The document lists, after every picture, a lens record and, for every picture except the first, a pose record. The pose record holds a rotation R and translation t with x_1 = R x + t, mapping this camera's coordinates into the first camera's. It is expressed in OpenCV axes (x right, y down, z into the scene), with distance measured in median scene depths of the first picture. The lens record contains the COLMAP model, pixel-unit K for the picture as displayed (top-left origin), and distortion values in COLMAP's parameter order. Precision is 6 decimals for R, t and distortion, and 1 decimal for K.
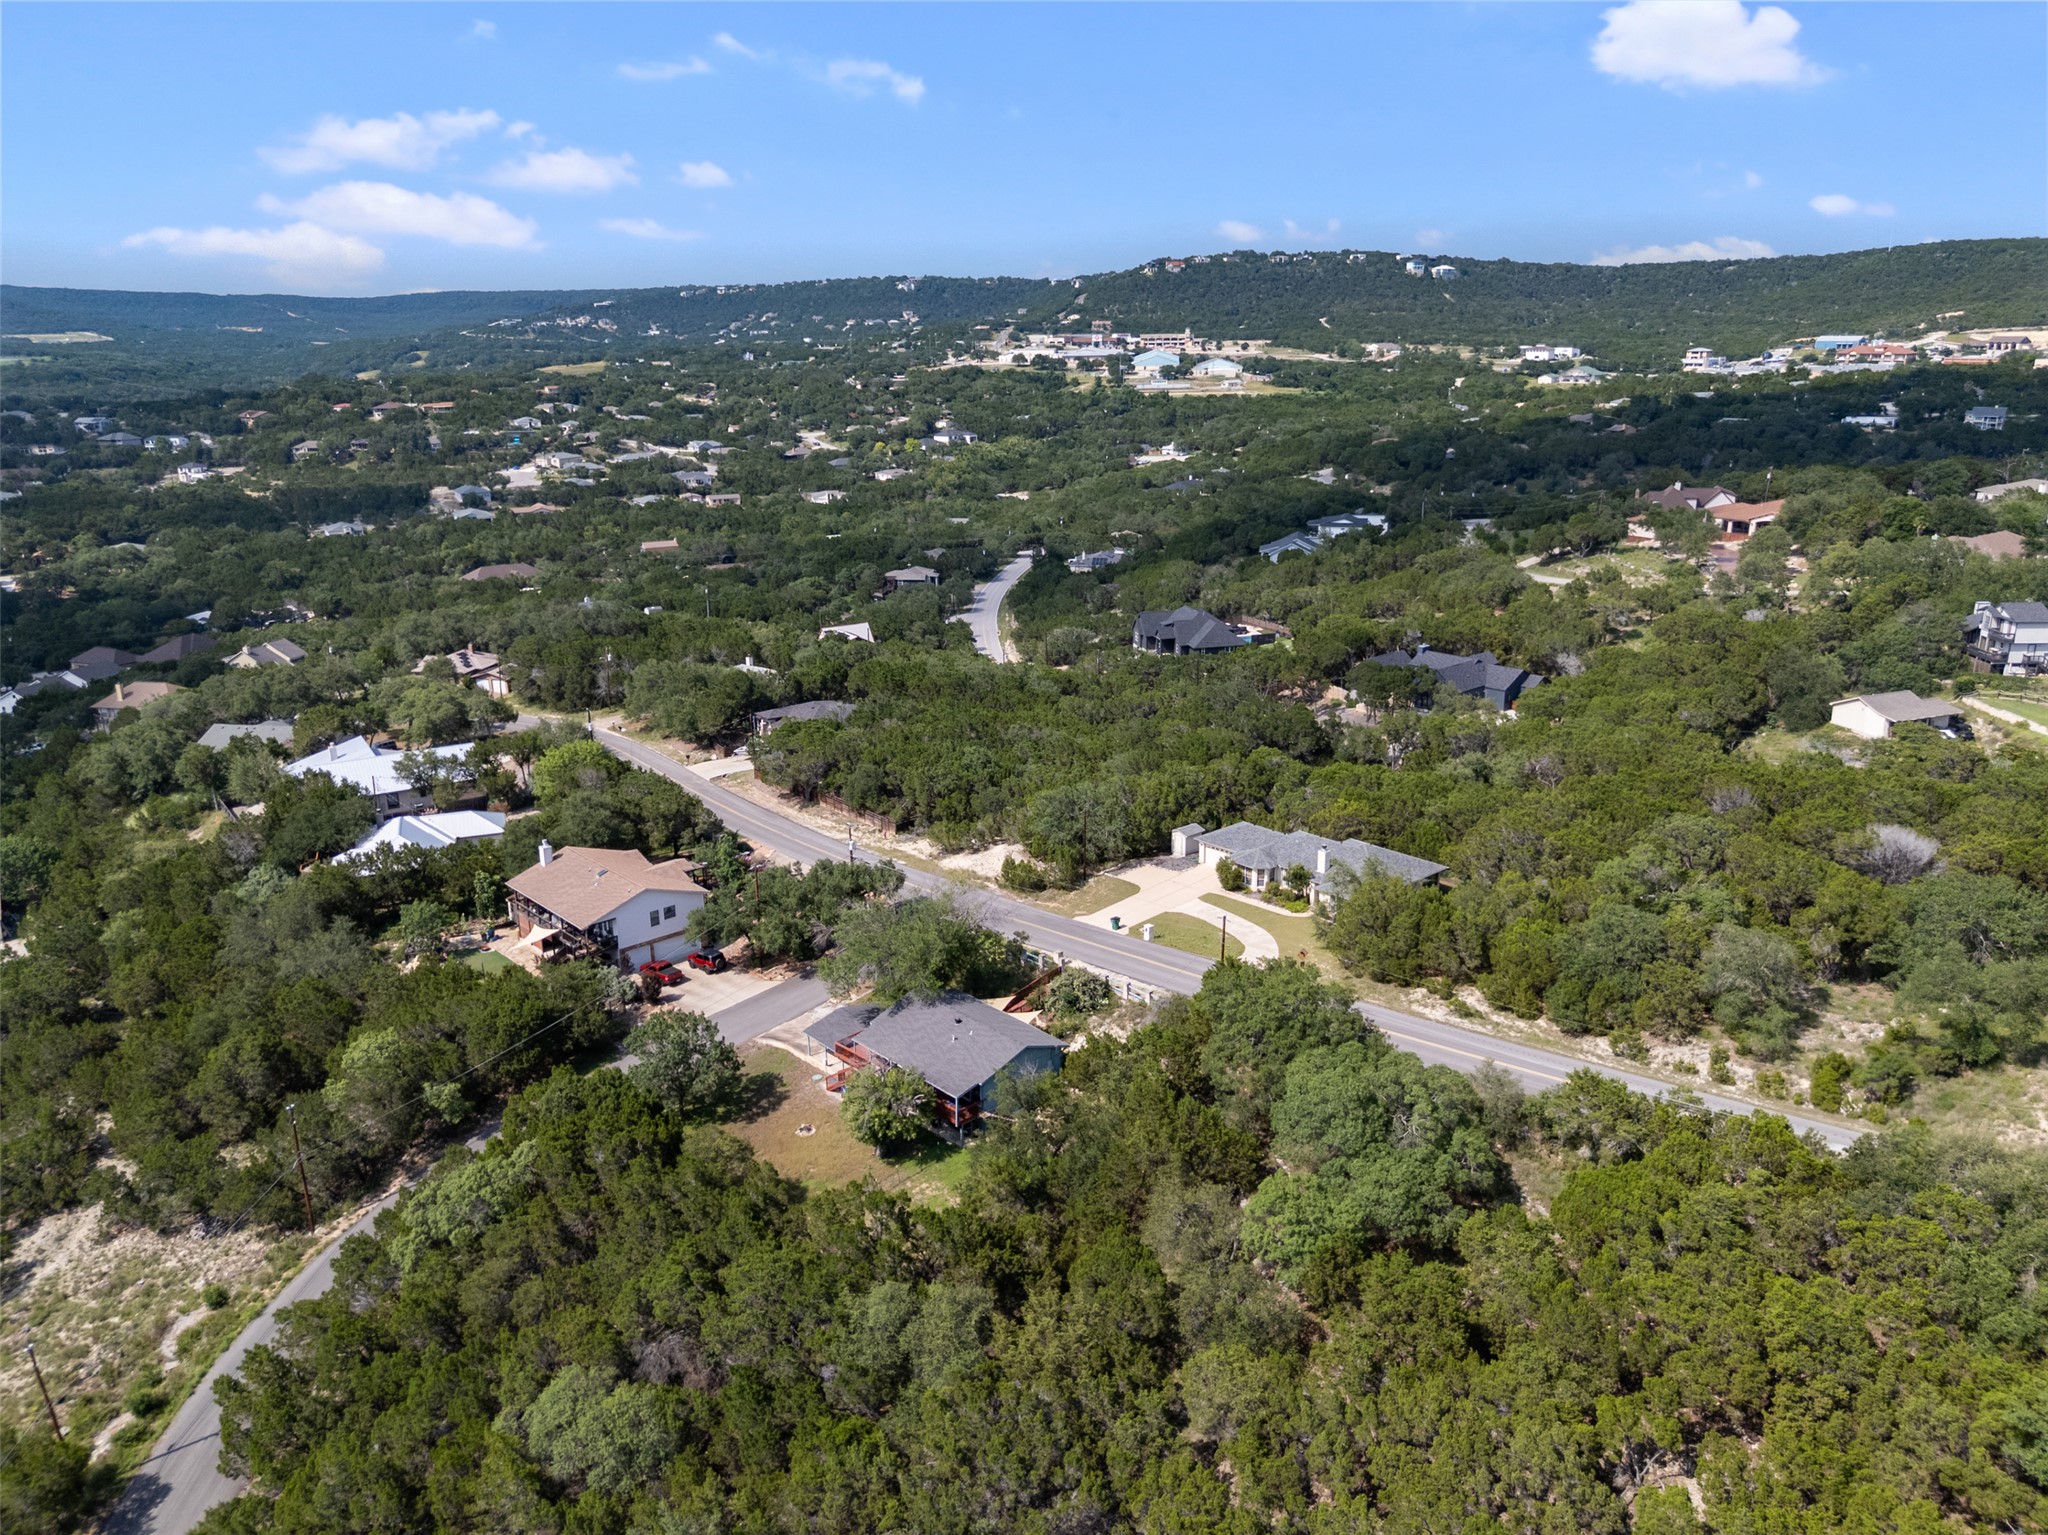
lens RADIAL K [[1512.7, 0, 1011.5], [0, 1512.7, 753.7], [0, 0, 1]] dist [0.061723, -0.055465]
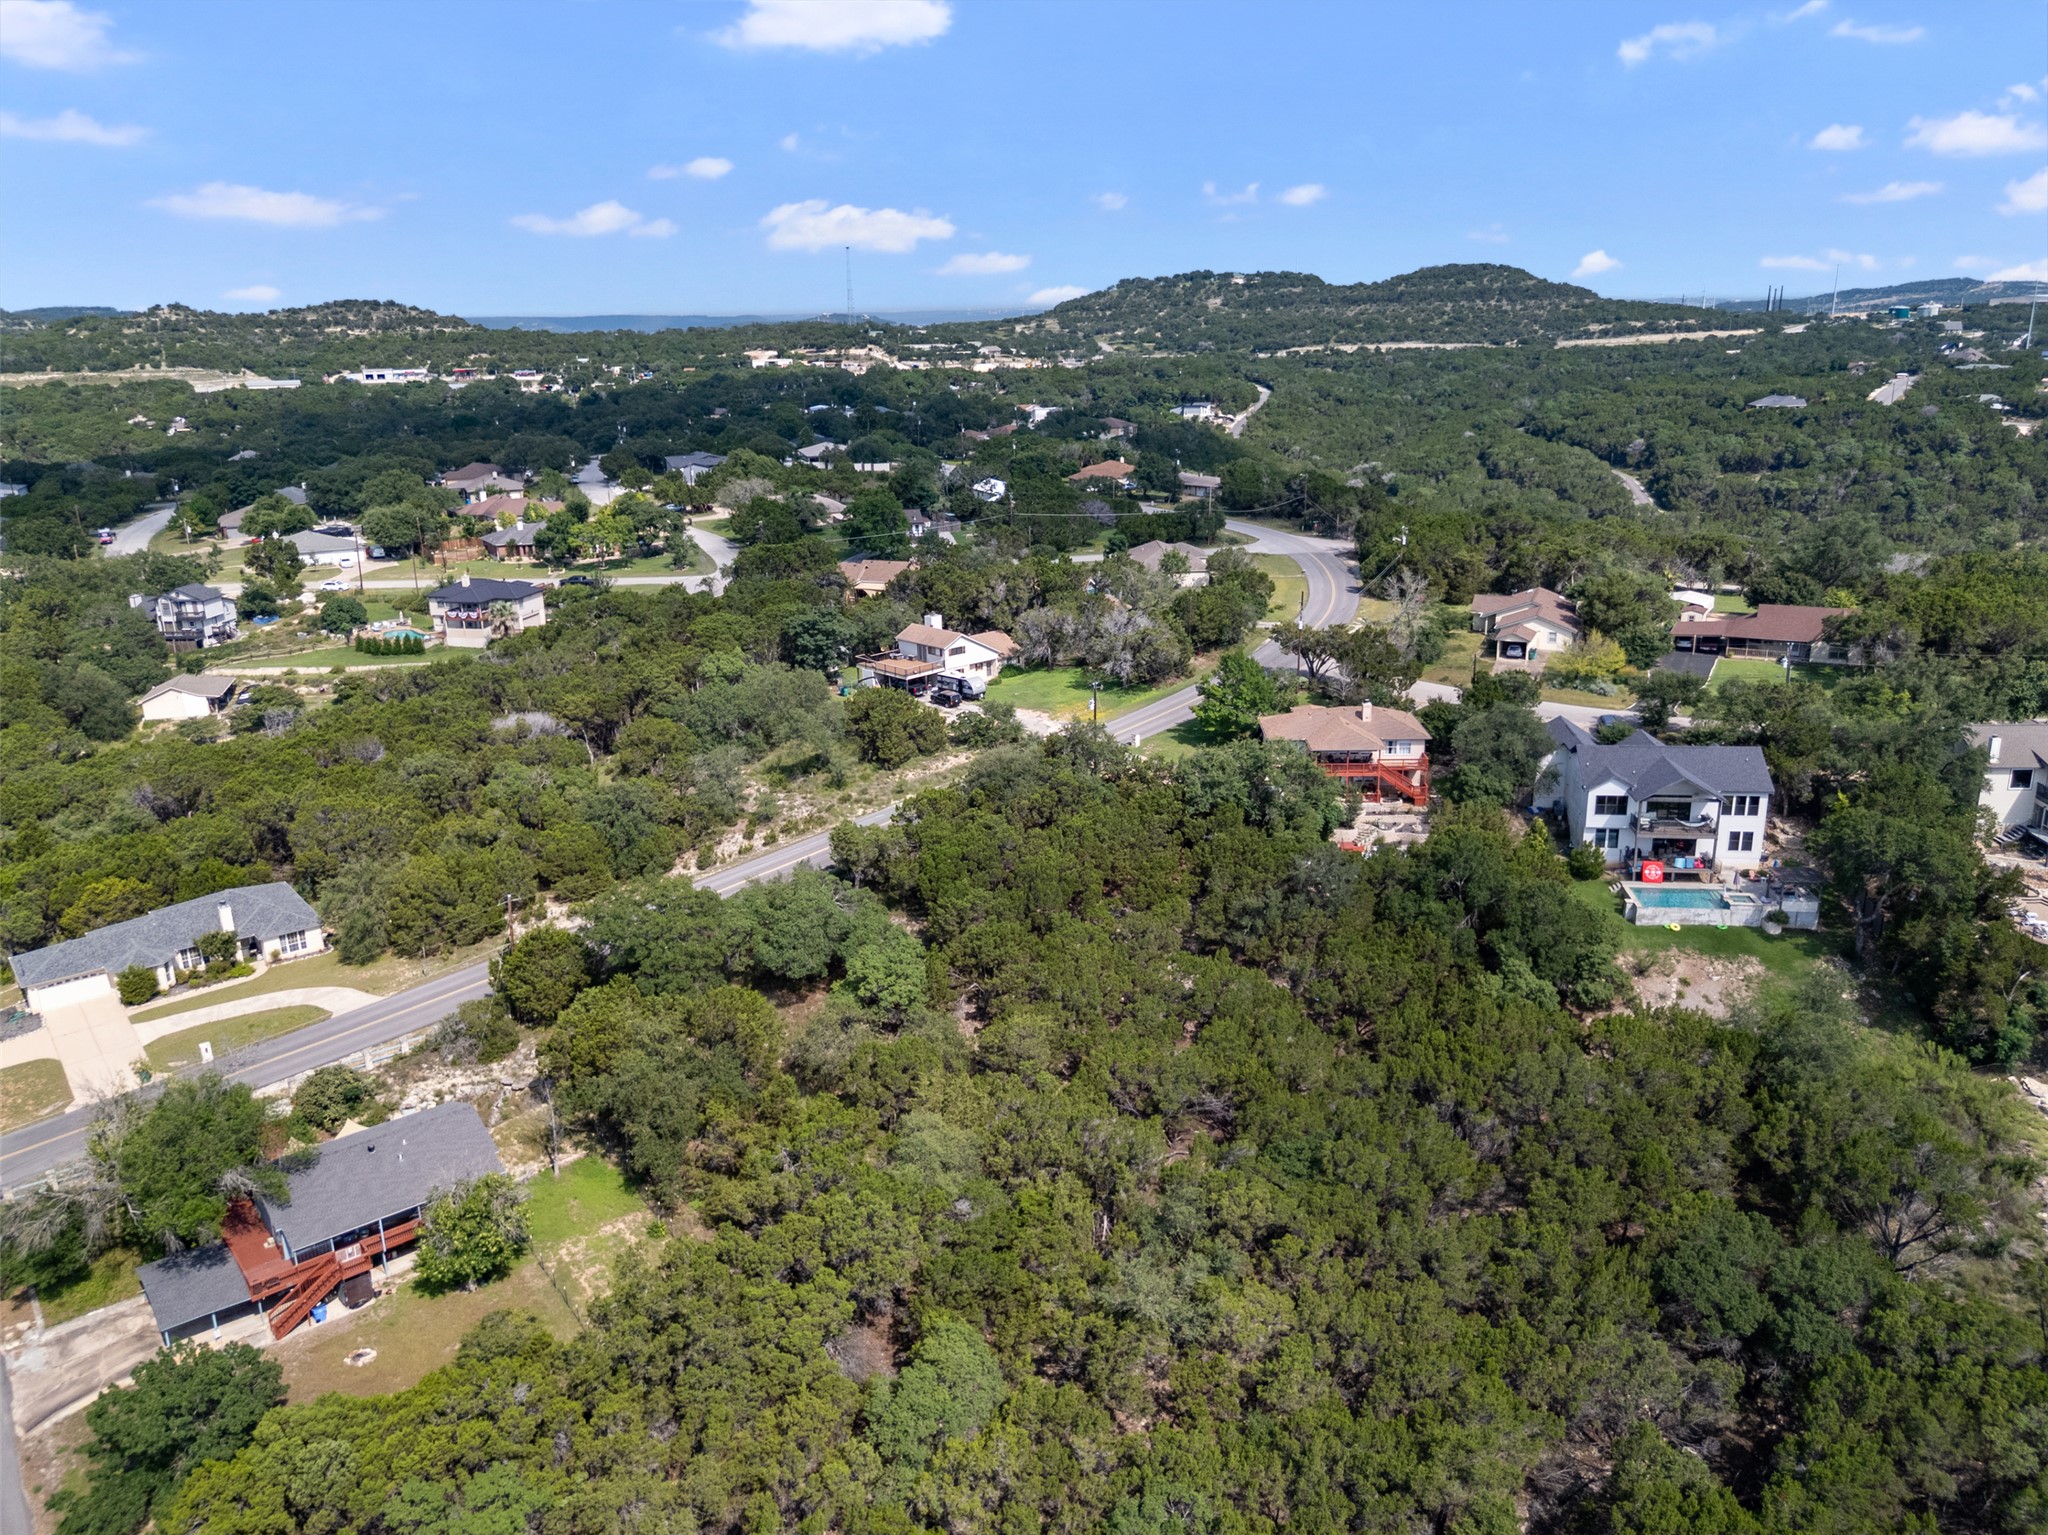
lens RADIAL K [[1512.7, 0, 1018.5], [0, 1512.7, 776.7], [0, 0, 1]] dist [0.061723, -0.055465]
pose [[0.061751, -0.283155, 0.957084, -0.470791], [0.299517, 0.919976, 0.252852, -0.073840], [-0.952091, 0.271049, 0.141619, 0.294319]]
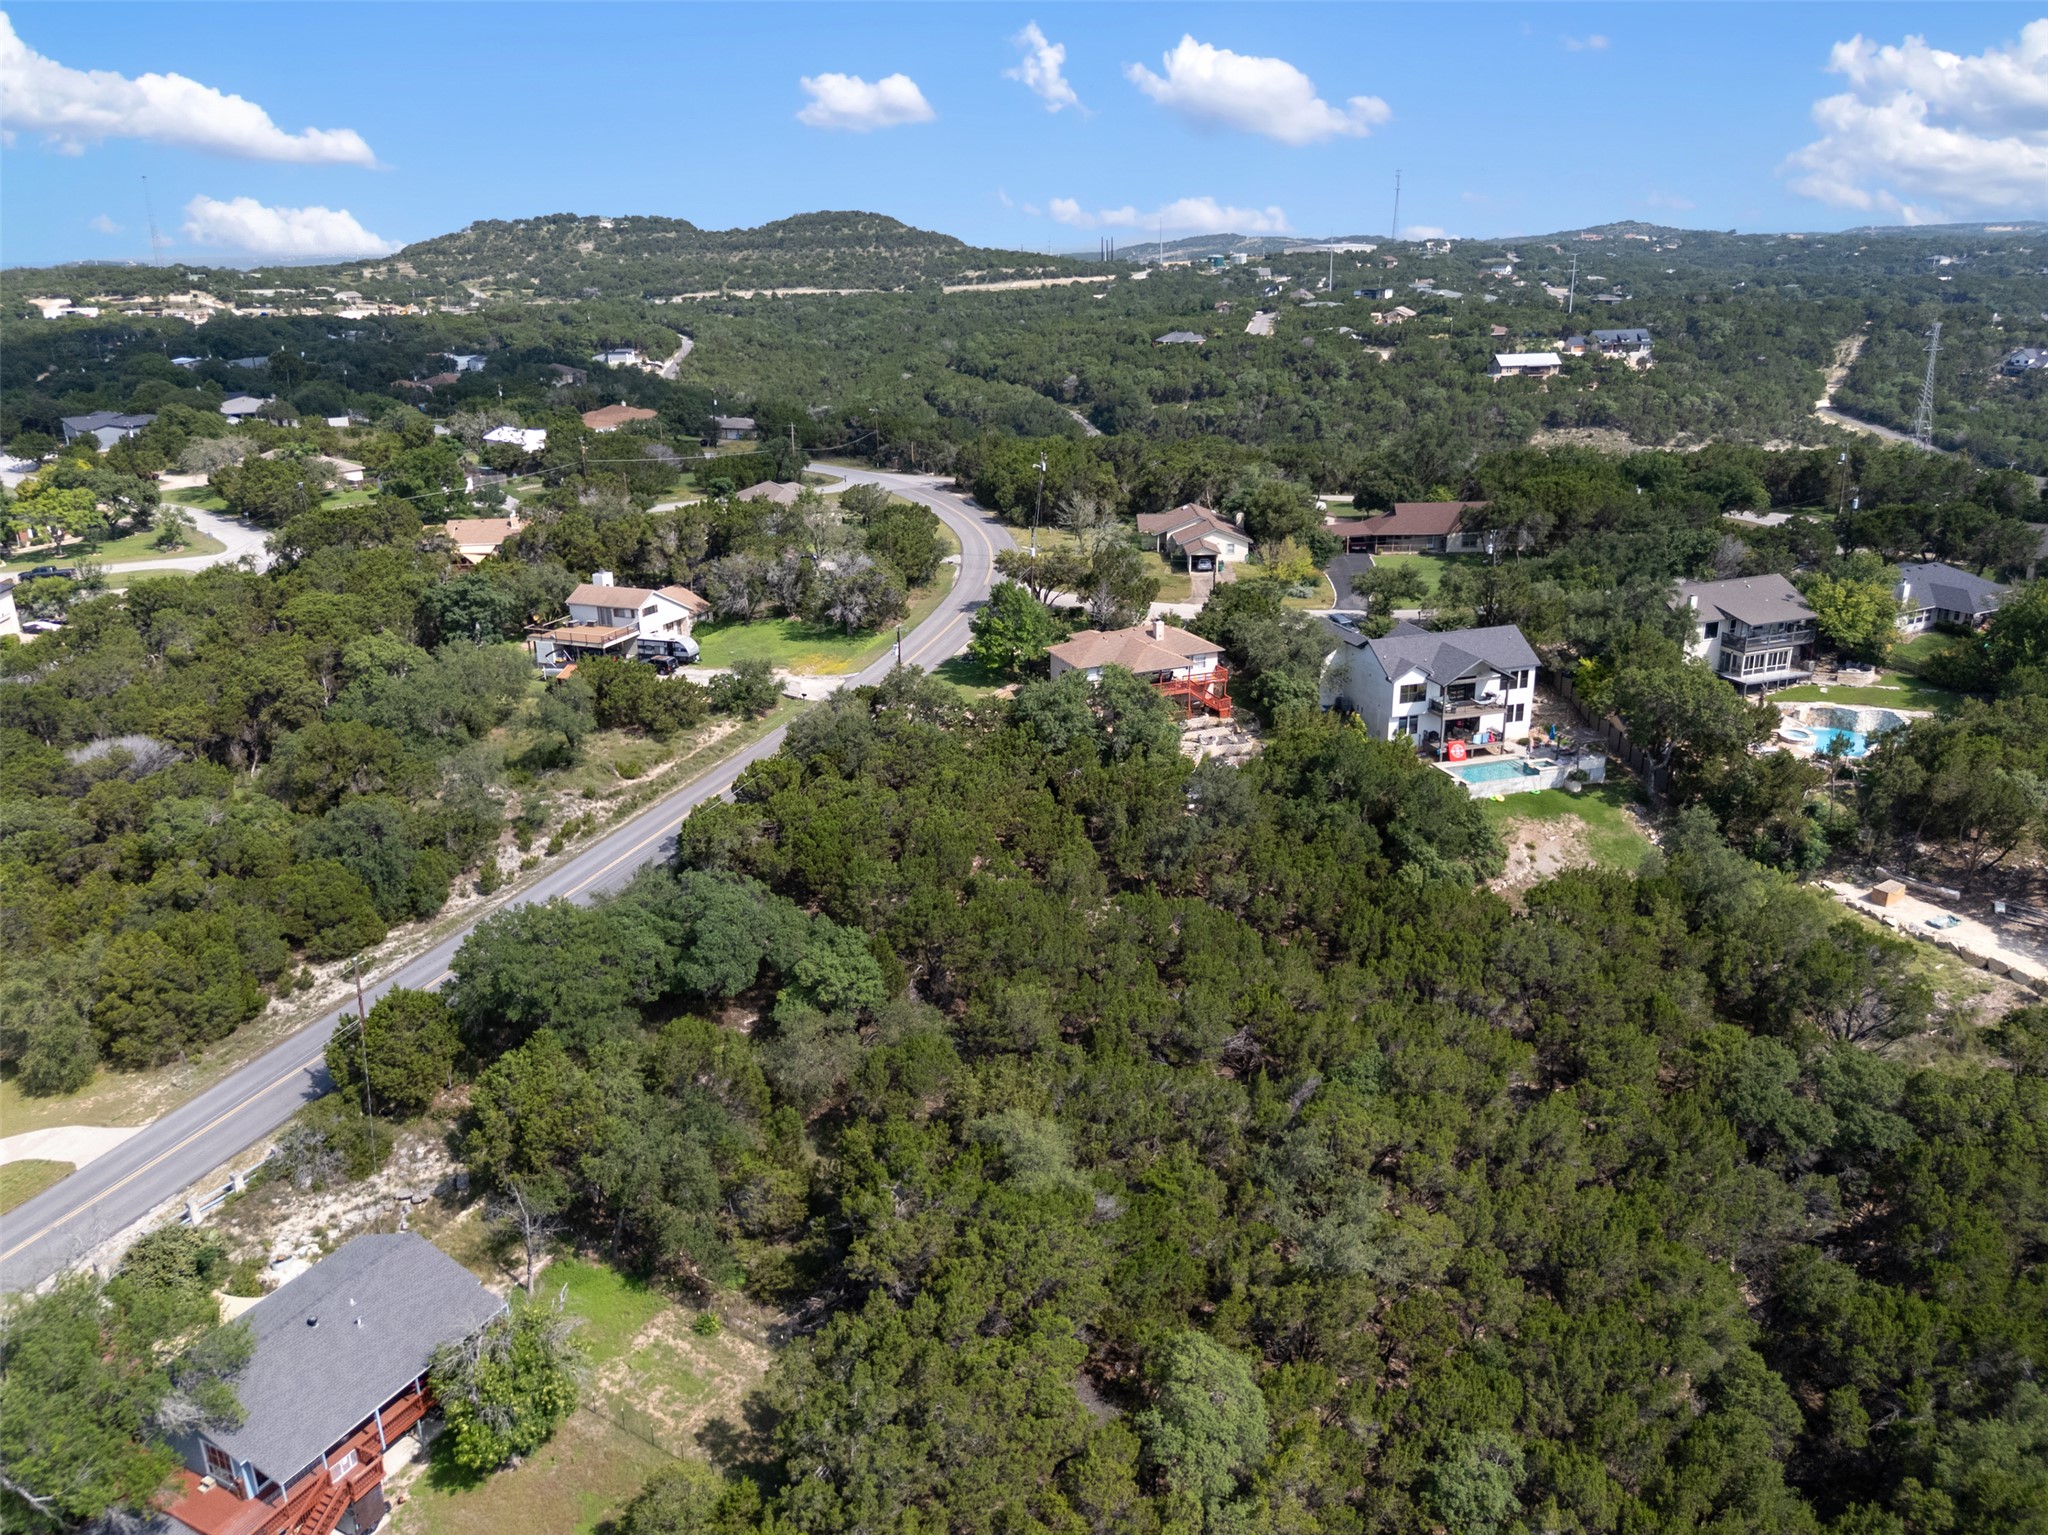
lens RADIAL K [[1512.7, 0, 1017.6], [0, 1512.7, 775.1], [0, 0, 1]] dist [0.061723, -0.055465]
pose [[-0.343479, -0.290506, 0.893101, -0.385889], [0.287042, 0.872978, 0.394354, -0.112457], [-0.894220, 0.391810, -0.216462, 0.484607]]
